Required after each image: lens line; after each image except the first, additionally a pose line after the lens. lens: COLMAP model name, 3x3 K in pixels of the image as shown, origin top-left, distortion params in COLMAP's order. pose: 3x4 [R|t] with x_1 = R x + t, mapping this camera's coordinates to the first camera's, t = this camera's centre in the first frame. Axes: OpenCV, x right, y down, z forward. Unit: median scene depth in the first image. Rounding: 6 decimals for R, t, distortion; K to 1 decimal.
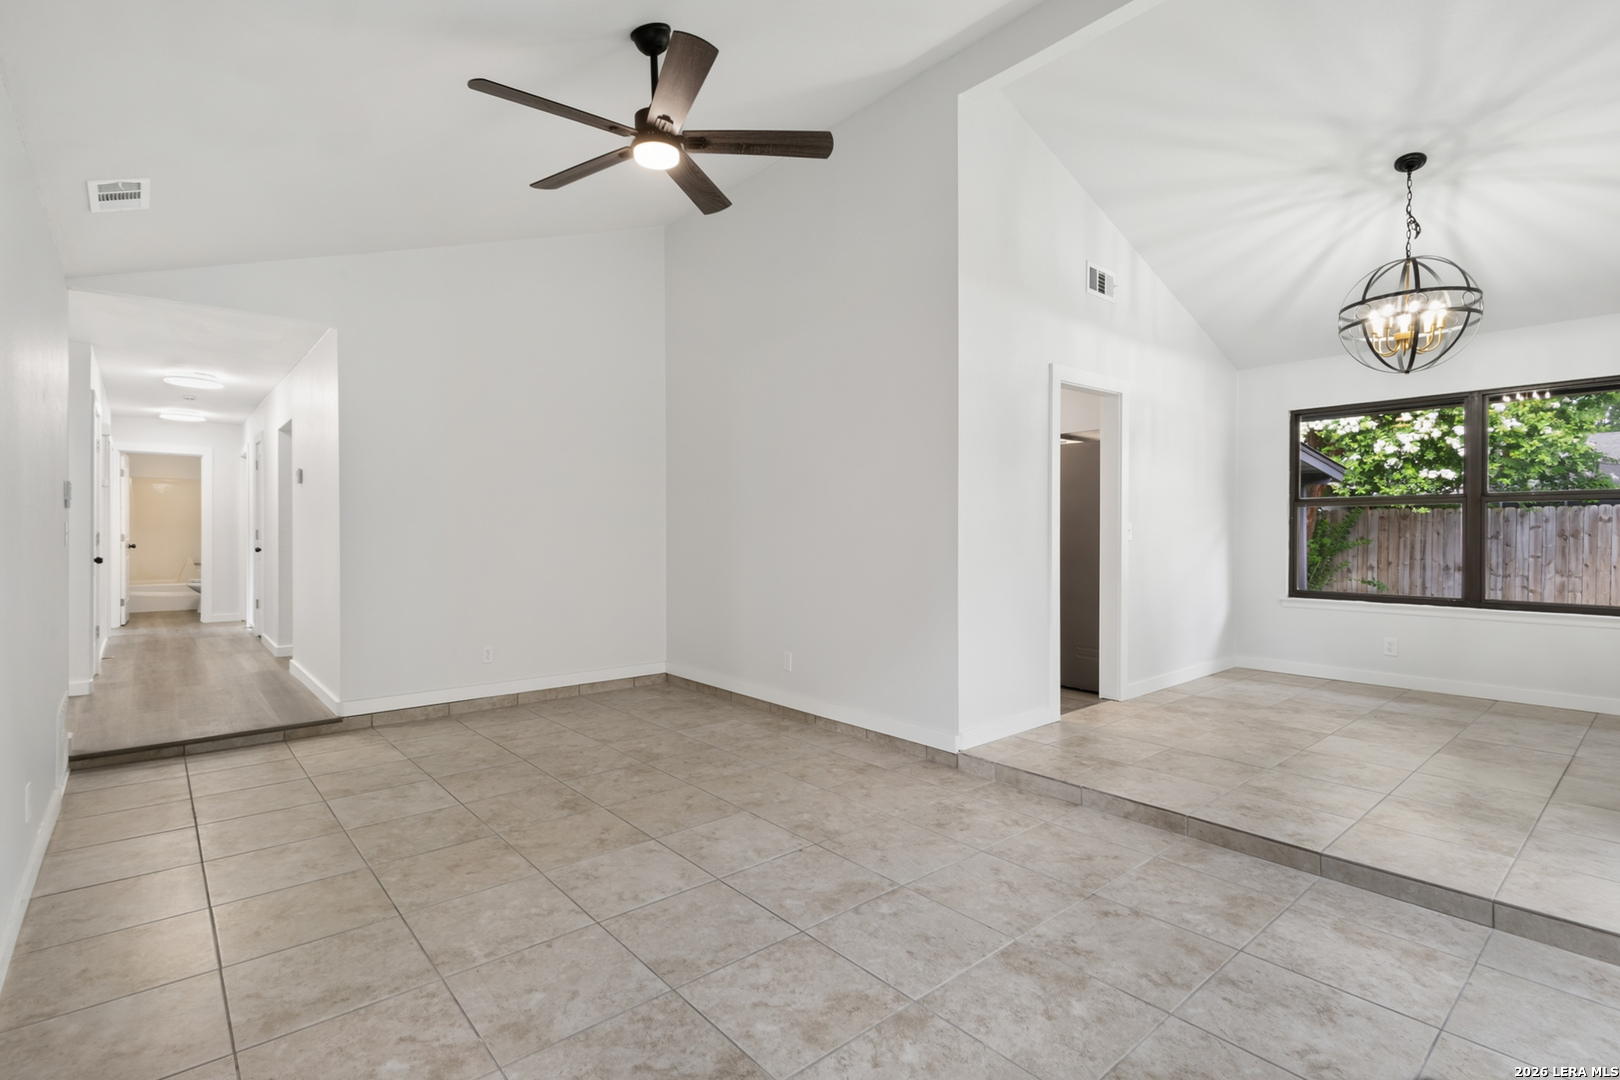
lens RADIAL K [[763.4, 0, 801.3], [0, 763.4, 536.0], [0, 0, 1]] dist [0.010246, -0.001273]
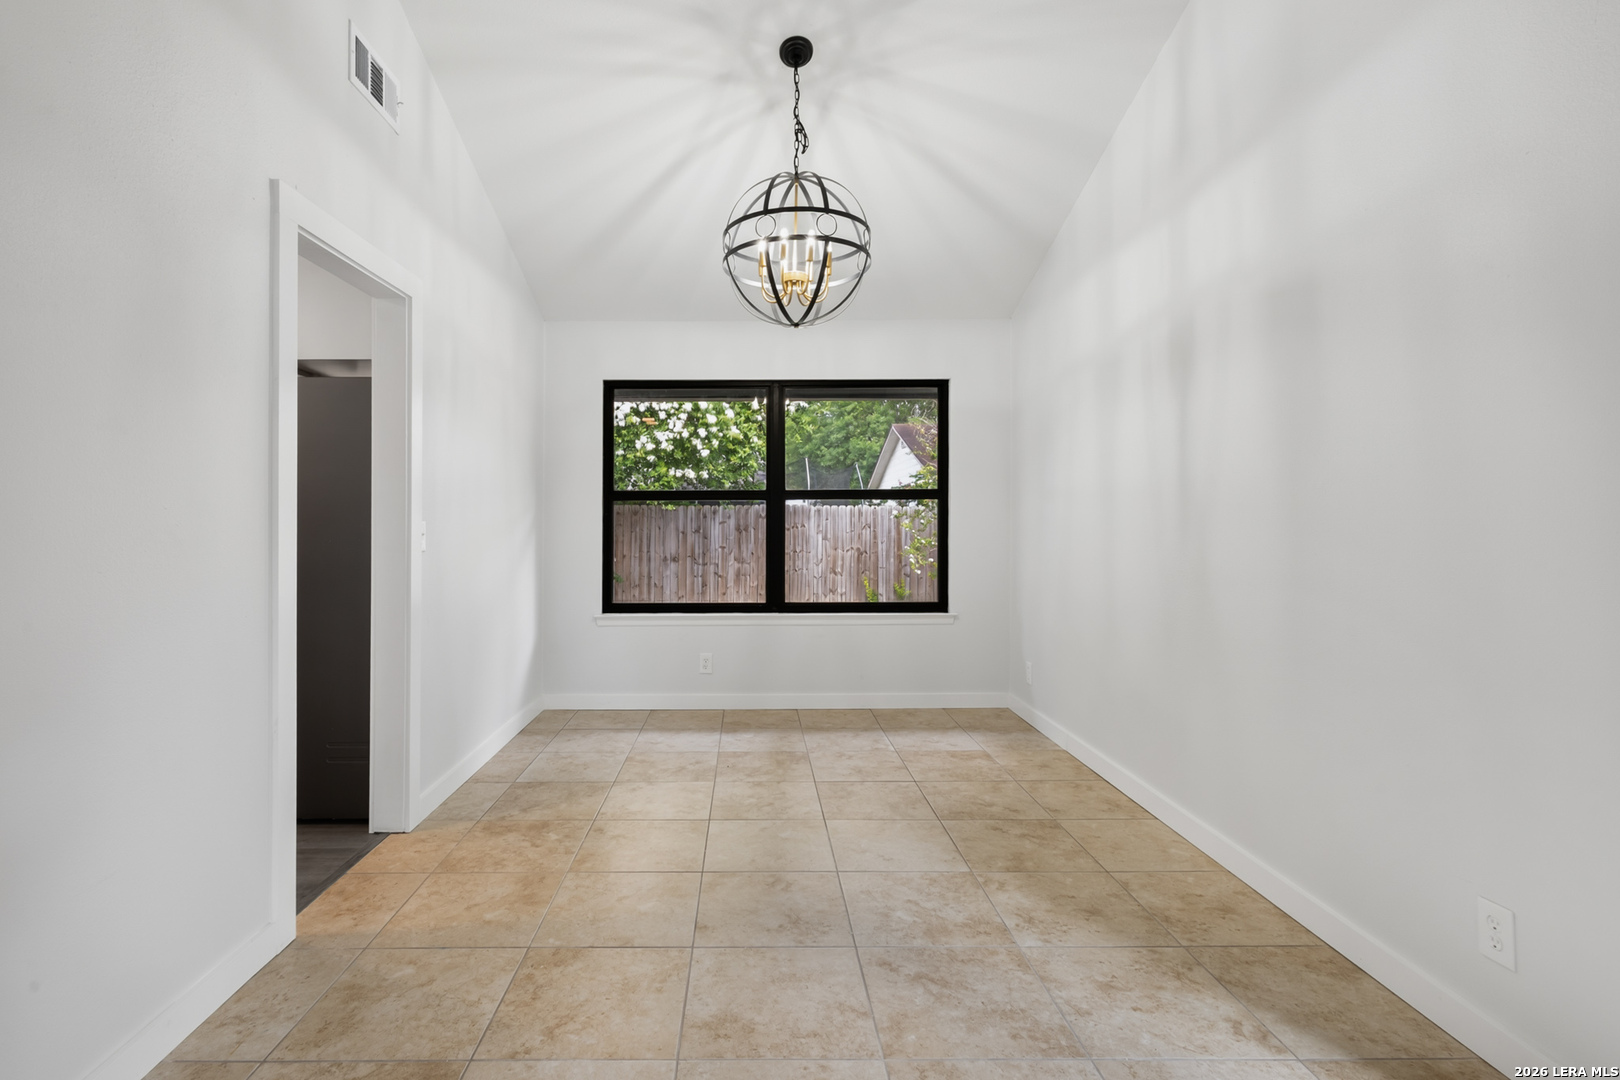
lens RADIAL K [[779.8, 0, 750.1], [0, 779.8, 519.4], [0, 0, 1]] dist [0.003306, 0.000110]
pose [[0.649240, 0.001945, 0.760581, 0.176075], [0.007749, 0.999928, -0.009172, -0.015805], [-0.760544, 0.011849, 0.649178, 0.543906]]
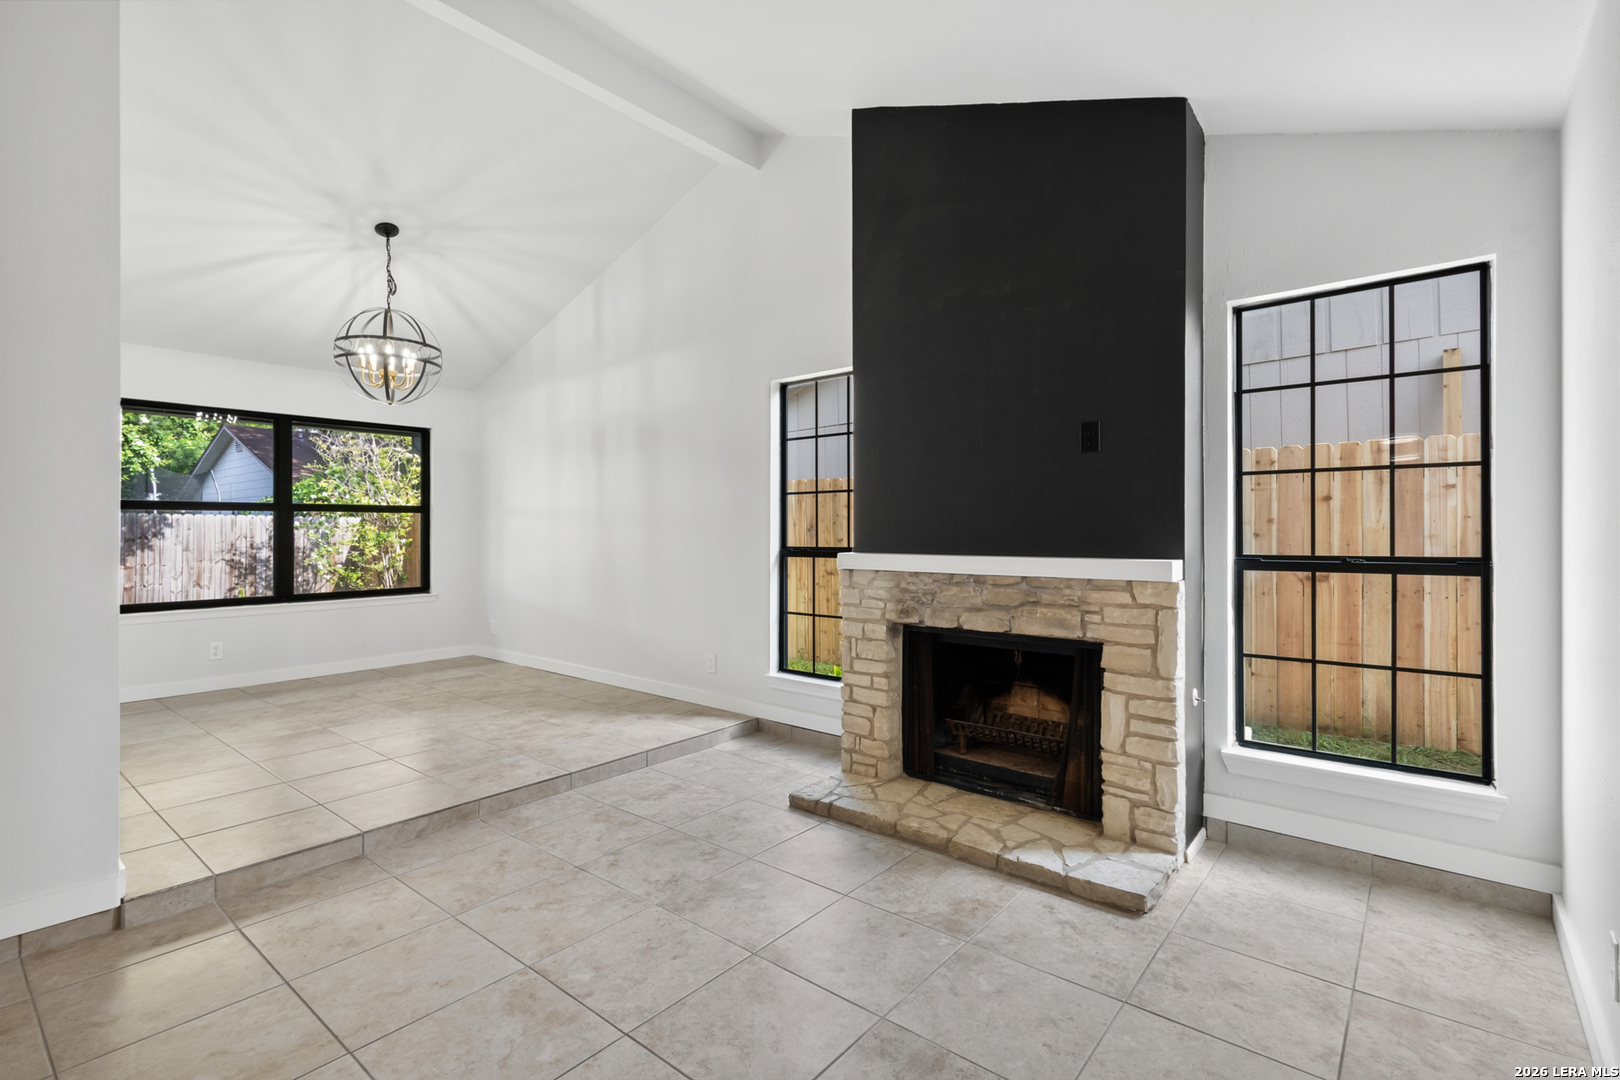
lens RADIAL K [[747.7, 0, 804.7], [0, 747.7, 537.8], [0, 0, 1]] dist [0.017210, -0.005479]
pose [[-0.170702, -0.007884, 0.985291, -0.489606], [0.012831, 0.999865, 0.010224, -0.007561], [-0.985239, 0.014387, -0.170578, 0.570777]]
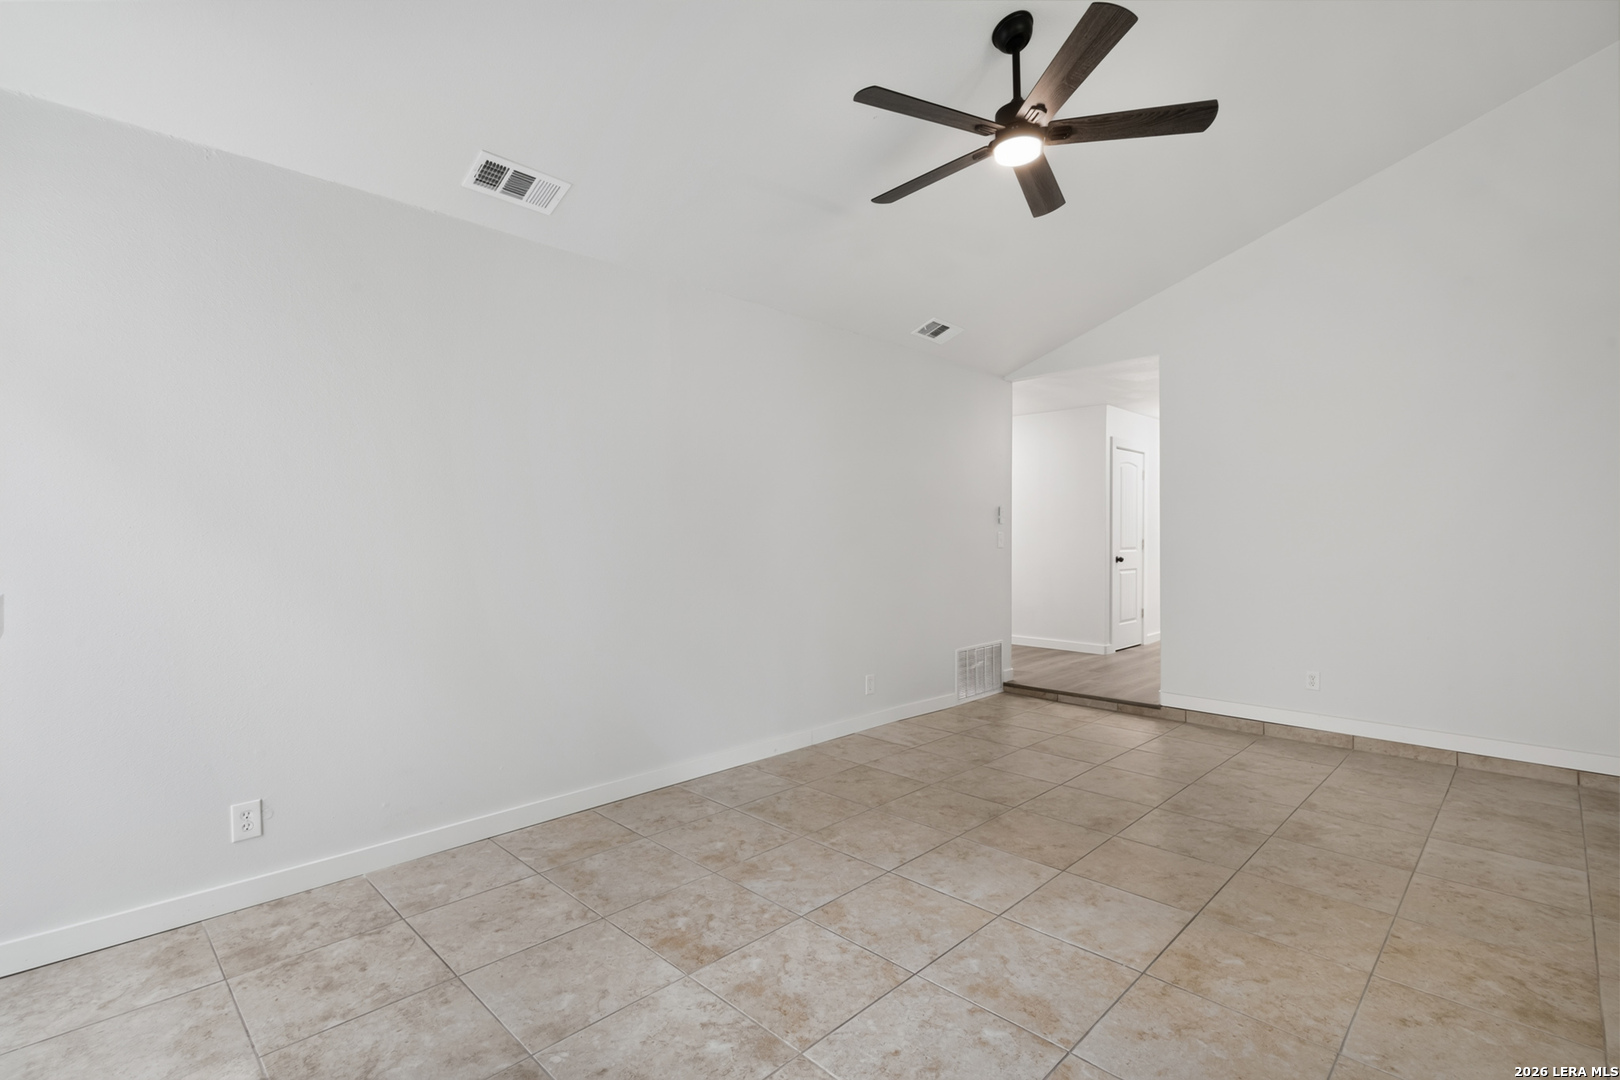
lens RADIAL K [[745.6, 0, 810.0], [0, 745.6, 539.1], [0, 0, 1]] dist [0.007889, -0.001261]
pose [[0.089488, 0.003333, -0.995982, 0.536209], [-0.008891, 0.999957, 0.002547, -0.005347], [0.995948, 0.008627, 0.089513, 0.477727]]
